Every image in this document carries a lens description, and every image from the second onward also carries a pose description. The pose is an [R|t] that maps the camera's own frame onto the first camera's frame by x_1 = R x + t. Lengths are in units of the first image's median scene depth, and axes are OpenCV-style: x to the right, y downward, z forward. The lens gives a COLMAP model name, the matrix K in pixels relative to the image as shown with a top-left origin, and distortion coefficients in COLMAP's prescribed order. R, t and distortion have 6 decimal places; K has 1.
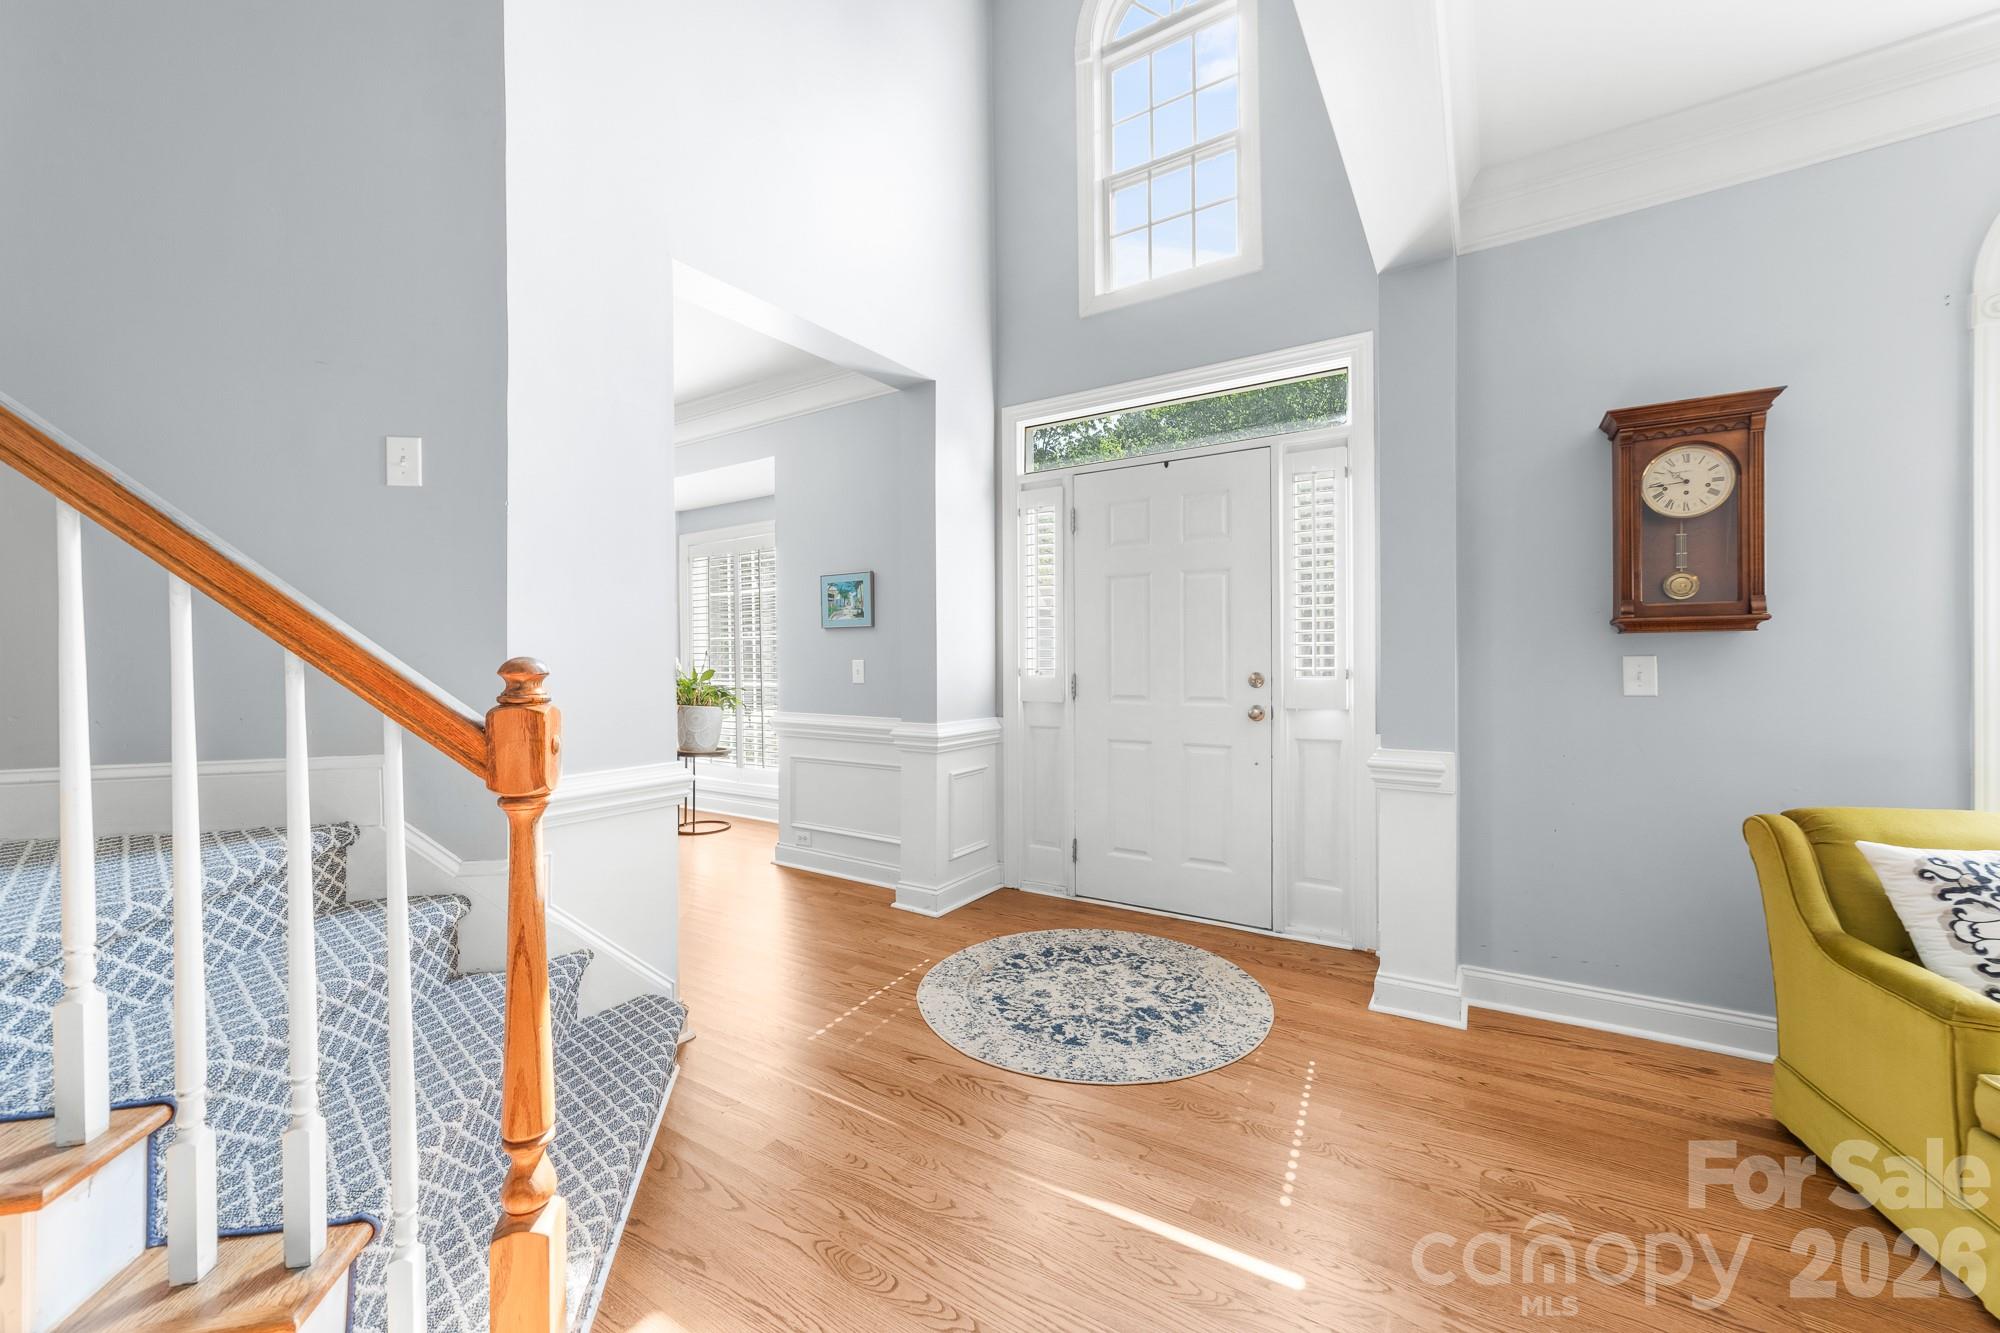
lens RADIAL K [[775.6, 0, 998.4], [0, 775.6, 662.0], [0, 0, 1]] dist [-0.013596, 0.005082]
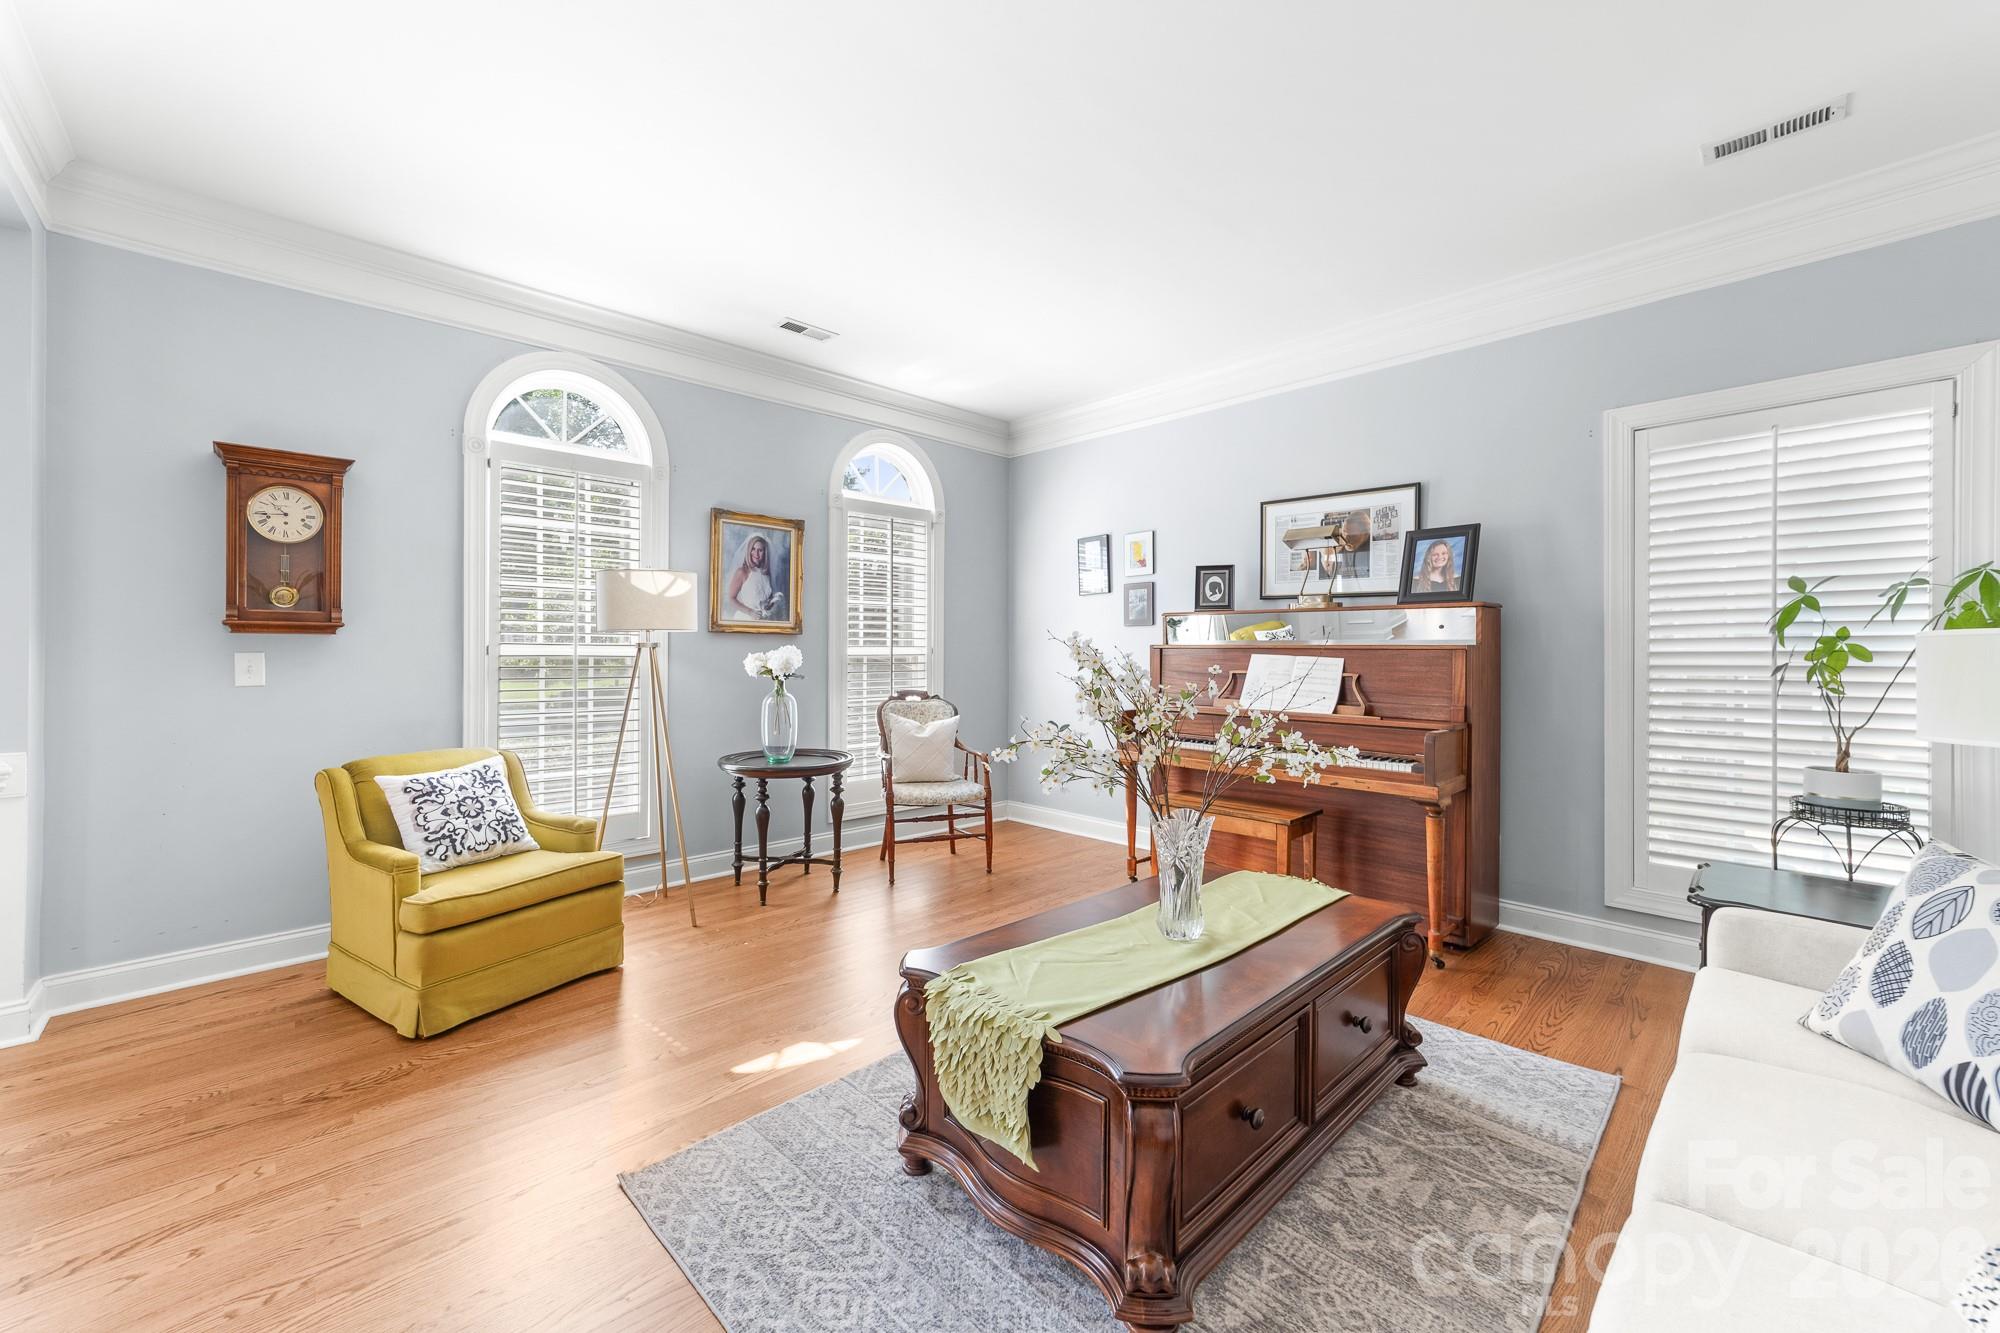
lens RADIAL K [[775.6, 0, 985.7], [0, 775.6, 648.3], [0, 0, 1]] dist [-0.013596, 0.005082]
pose [[0.238063, 0.012706, 0.971167, -0.054513], [0.000344, 0.999913, -0.013167, 0.001596], [-0.971250, 0.003468, 0.238038, -0.421124]]
